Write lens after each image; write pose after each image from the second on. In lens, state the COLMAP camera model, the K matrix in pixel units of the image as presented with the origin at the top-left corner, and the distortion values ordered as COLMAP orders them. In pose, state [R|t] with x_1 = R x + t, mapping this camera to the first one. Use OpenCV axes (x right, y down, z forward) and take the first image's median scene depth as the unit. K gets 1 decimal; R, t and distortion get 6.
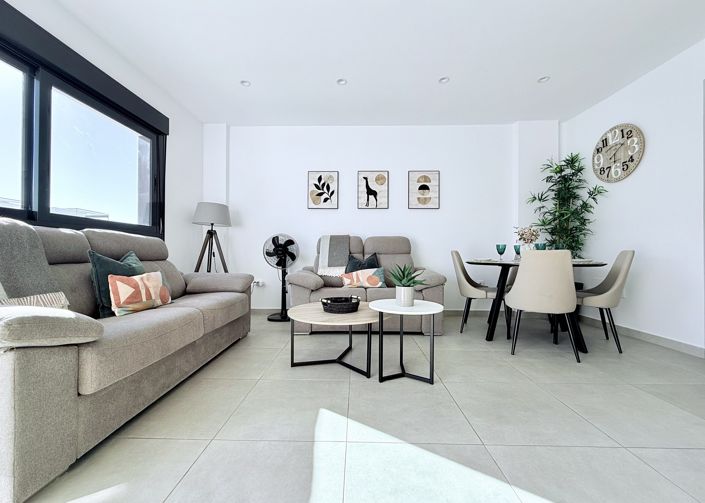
lens RADIAL K [[280.5, 0, 350.5], [0, 280.5, 251.5], [0, 0, 1]] dist [0.001271, 0.000090]
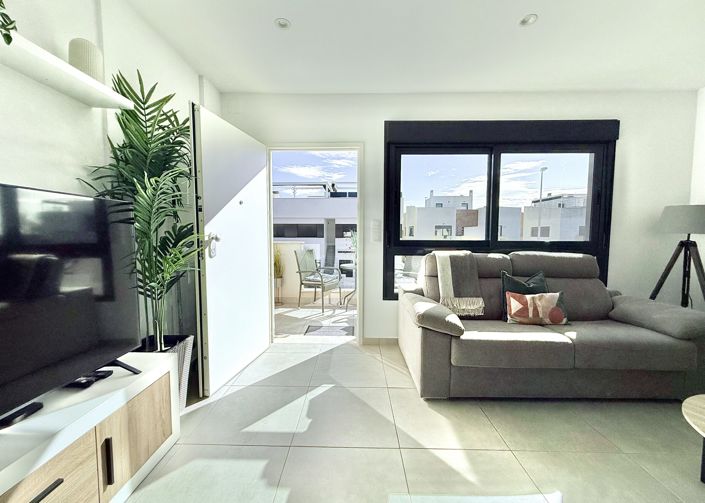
lens RADIAL K [[280.5, 0, 350.5], [0, 280.5, 251.5], [0, 0, 1]] dist [0.001271, 0.000090]
pose [[0.003026, 0.060604, -0.998157, 0.273036], [0.003826, 0.998154, 0.060616, -0.108851], [0.999988, -0.004003, 0.002788, 0.126749]]
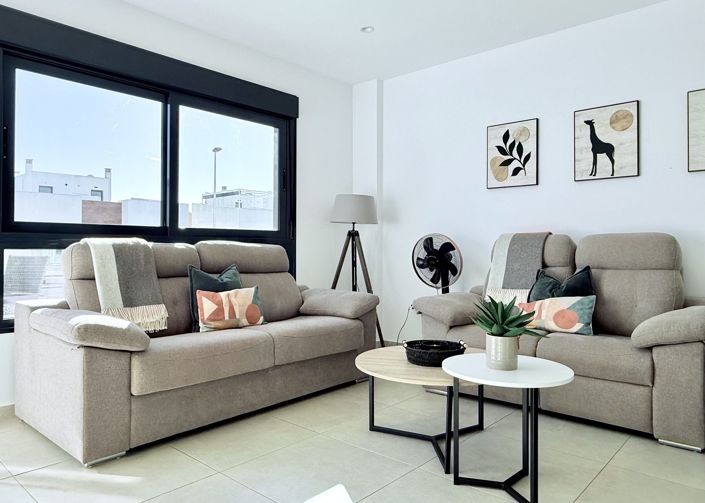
lens RADIAL K [[494.0, 0, 347.6], [0, 494.0, 243.8], [0, 0, 1]] dist [0.001749, -0.001494]
pose [[0.758786, -0.008141, -0.651289, 0.385080], [0.005240, 0.999966, -0.006395, -0.037801], [0.651319, 0.001440, 0.758803, 0.004163]]
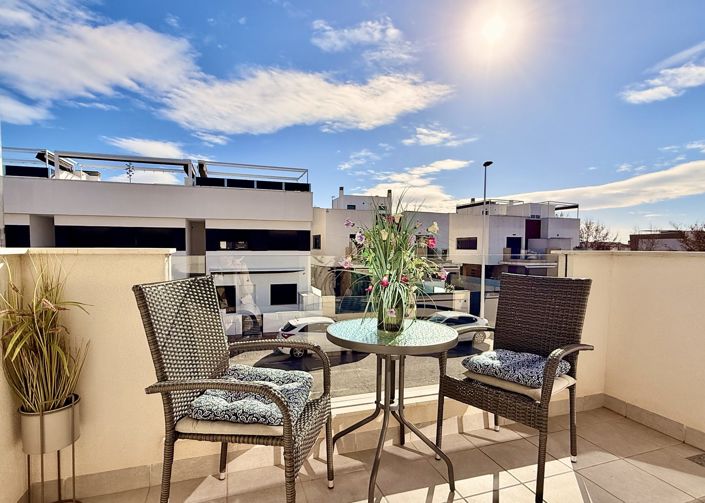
lens RADIAL K [[366.2, 0, 349.9], [0, 366.2, 261.4], [0, 0, 1]] dist [-0.001957, -0.000382]
pose [[0.338721, 0.034788, -0.940243, -0.735584], [0.003441, 0.999264, 0.038212, -0.068217], [0.940880, -0.016178, 0.338352, -0.076510]]
